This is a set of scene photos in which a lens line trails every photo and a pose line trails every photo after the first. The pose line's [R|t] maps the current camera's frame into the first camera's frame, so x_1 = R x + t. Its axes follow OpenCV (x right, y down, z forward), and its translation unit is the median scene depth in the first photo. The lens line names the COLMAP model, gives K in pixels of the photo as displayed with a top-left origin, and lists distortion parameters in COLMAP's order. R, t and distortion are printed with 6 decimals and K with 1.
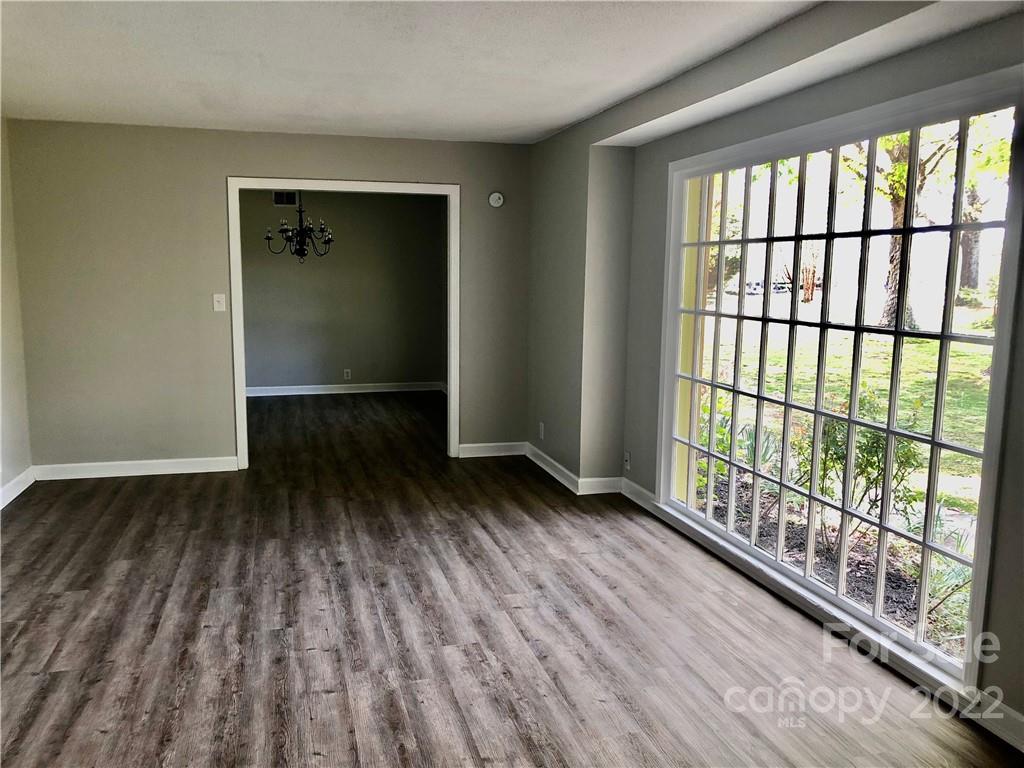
lens RADIAL K [[842.8, 0, 510.8], [0, 842.8, 385.0], [0, 0, 1]] dist [0.034478, -0.022901]
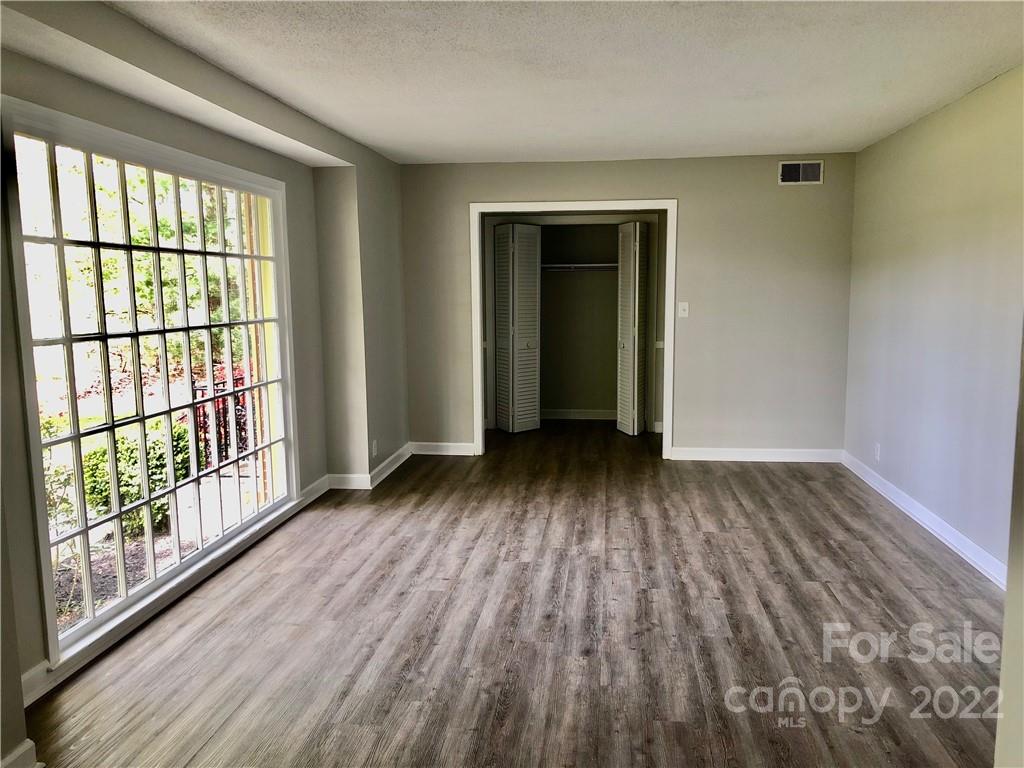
lens RADIAL K [[842.8, 0, 511.7], [0, 842.8, 387.2], [0, 0, 1]] dist [0.034478, -0.022901]
pose [[-0.927250, -0.044655, 0.371771, -0.491692], [0.052042, 0.967858, 0.246054, -0.262981], [-0.370810, 0.247501, -0.895122, 1.956313]]
